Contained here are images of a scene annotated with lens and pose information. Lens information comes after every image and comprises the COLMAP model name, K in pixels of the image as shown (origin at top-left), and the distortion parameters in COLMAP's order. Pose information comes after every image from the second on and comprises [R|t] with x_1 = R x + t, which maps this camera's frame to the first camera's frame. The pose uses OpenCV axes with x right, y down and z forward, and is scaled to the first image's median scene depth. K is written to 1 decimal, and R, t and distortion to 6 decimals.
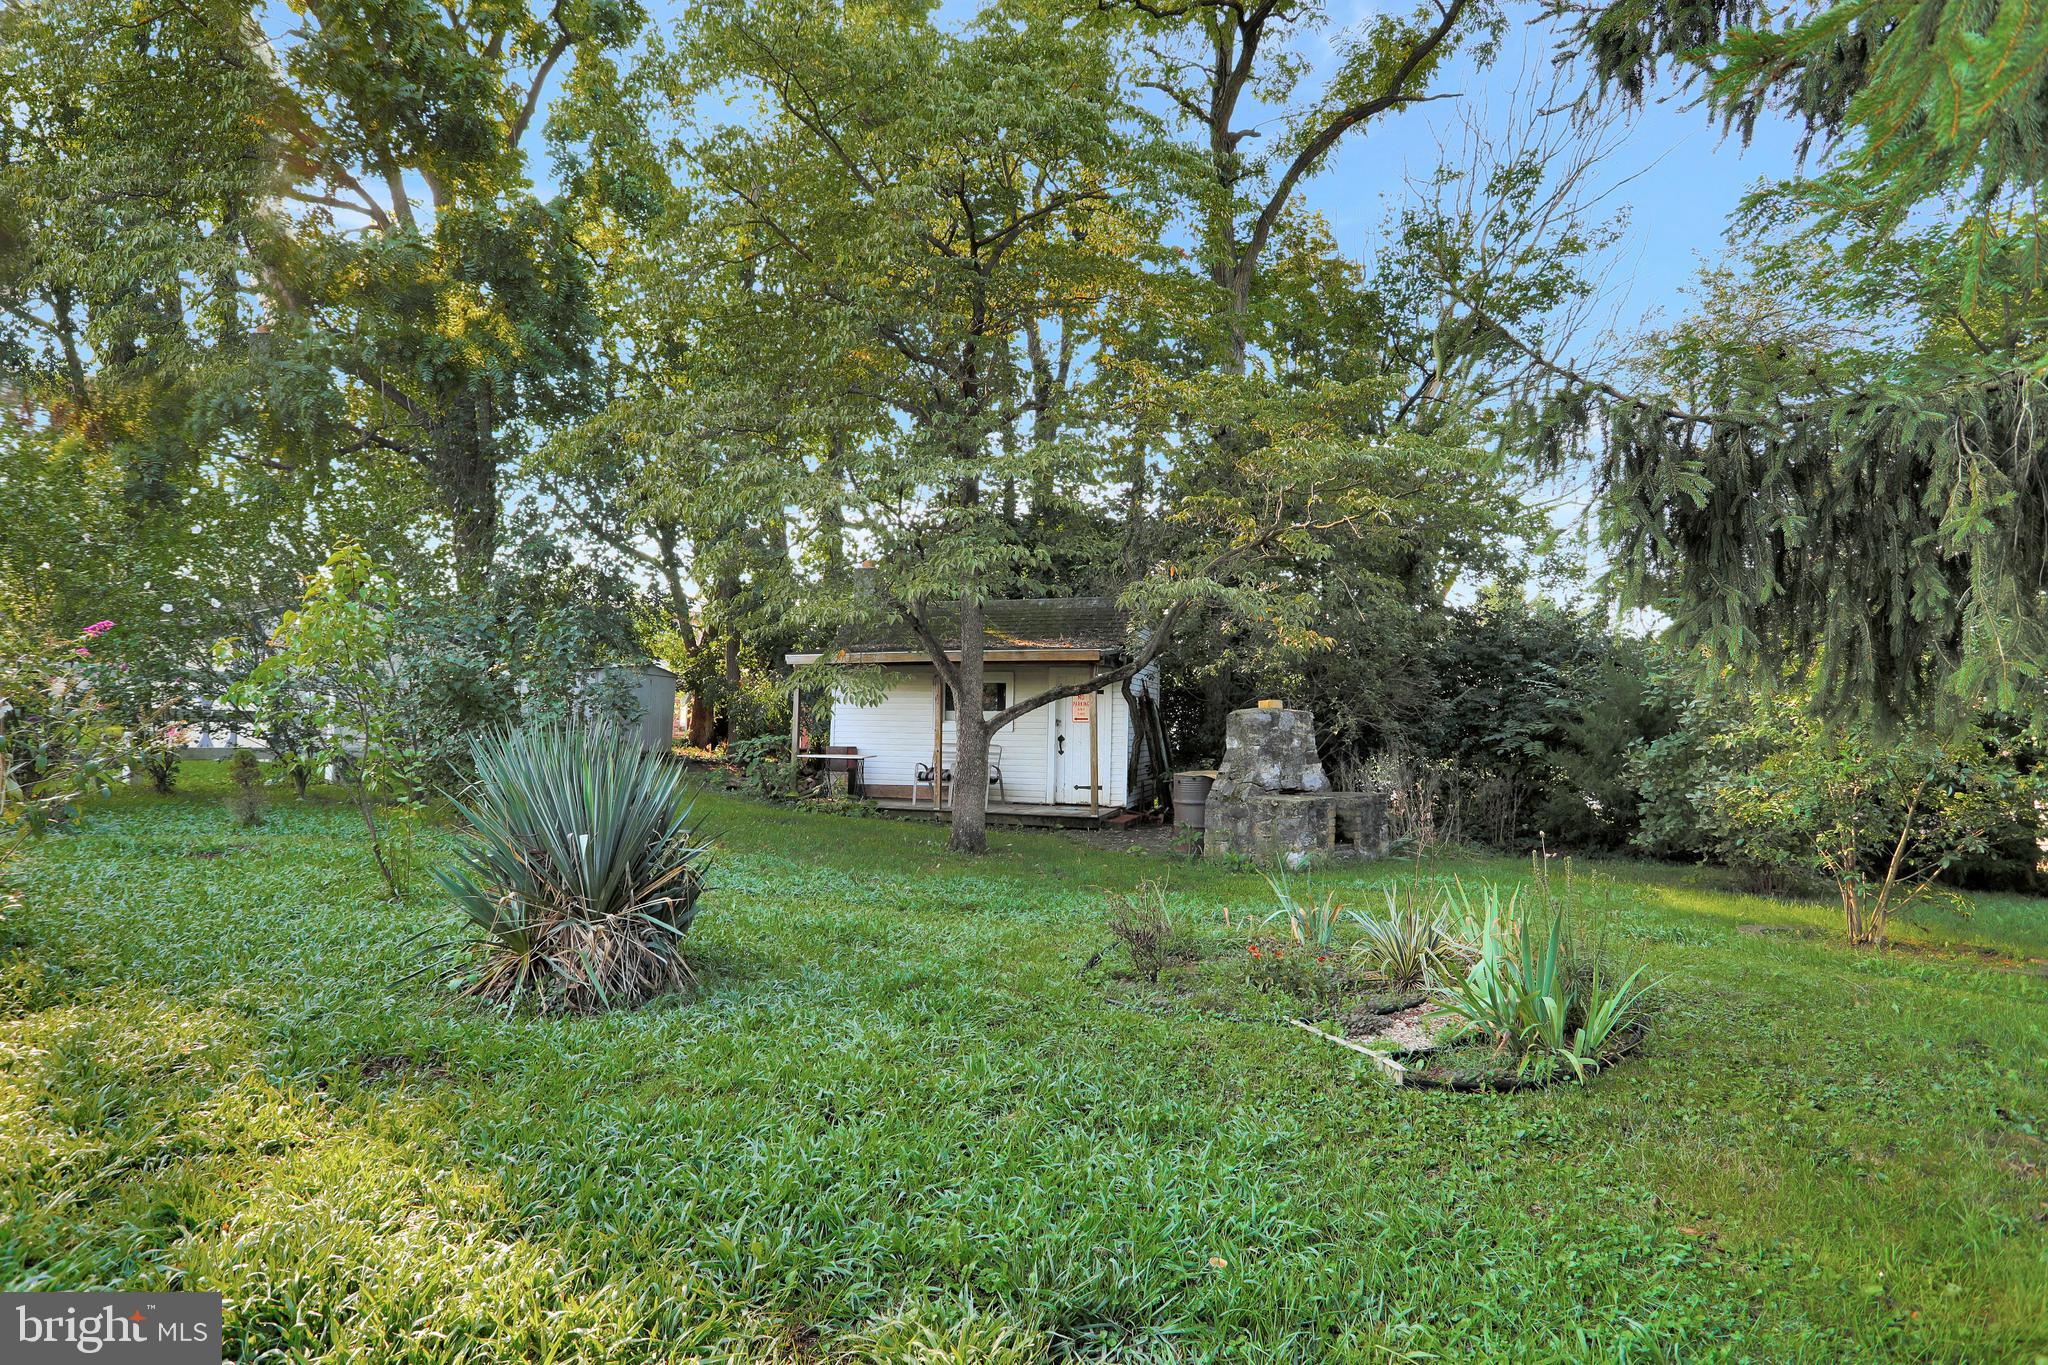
lens RADIAL K [[1032.8, 0, 1021.9], [0, 1032.8, 692.2], [0, 0, 1]] dist [-0.058510, 0.003633]
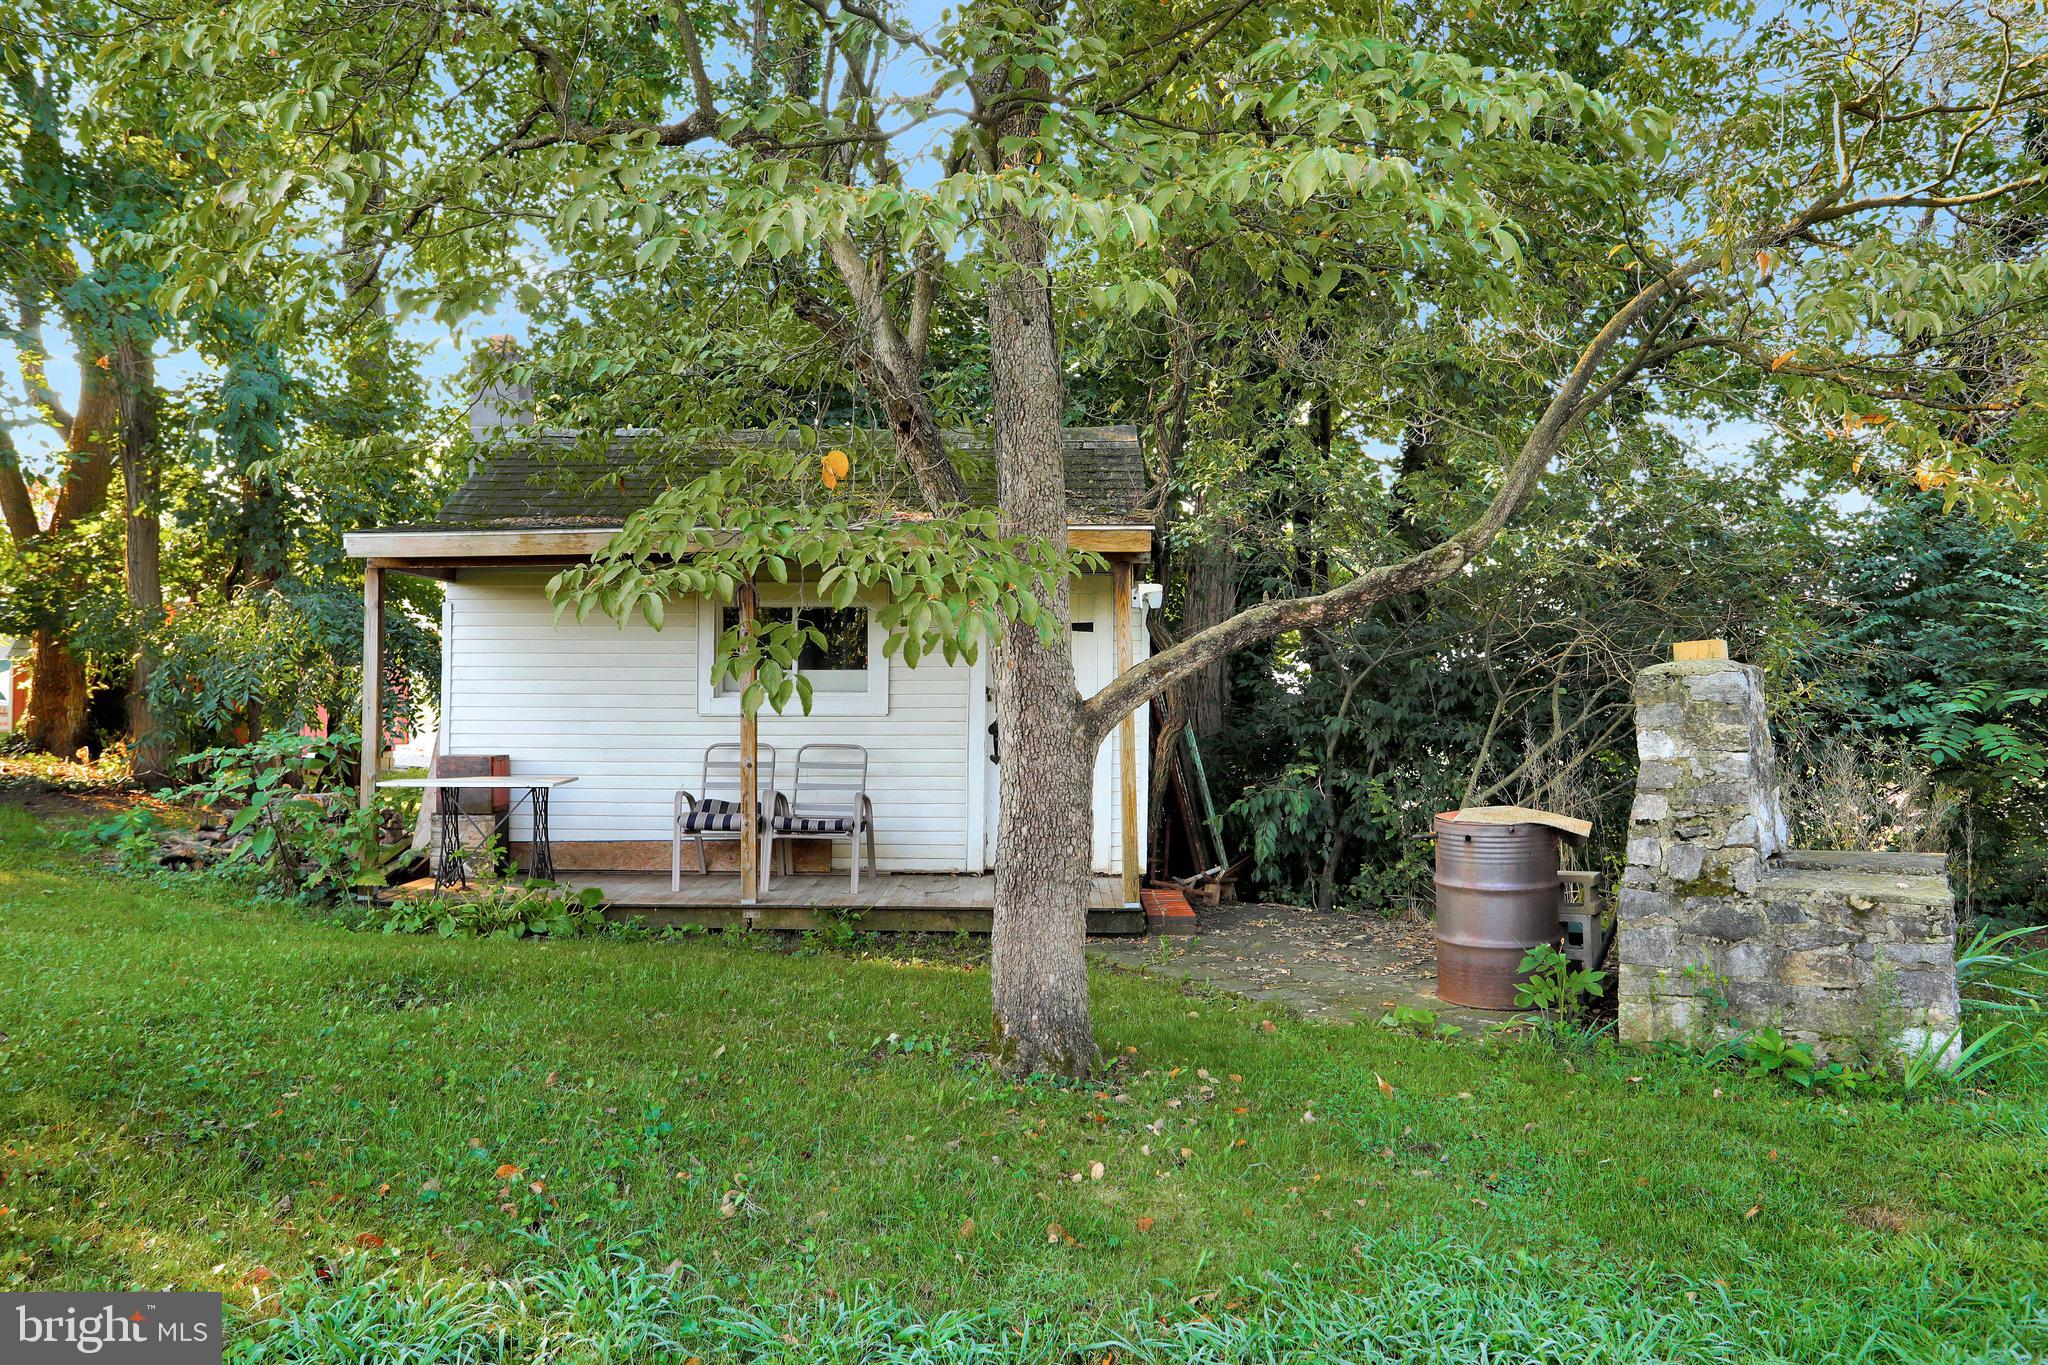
lens RADIAL K [[1496.3, 0, 1026.1], [0, 1496.3, 673.4], [0, 0, 1]] dist [-0.002434, 0.000920]
pose [[0.954897, -0.006162, 0.296874, -0.142618], [-0.000443, 0.999754, 0.022178, 0.004993], [-0.296937, -0.021309, 0.954659, 0.347433]]
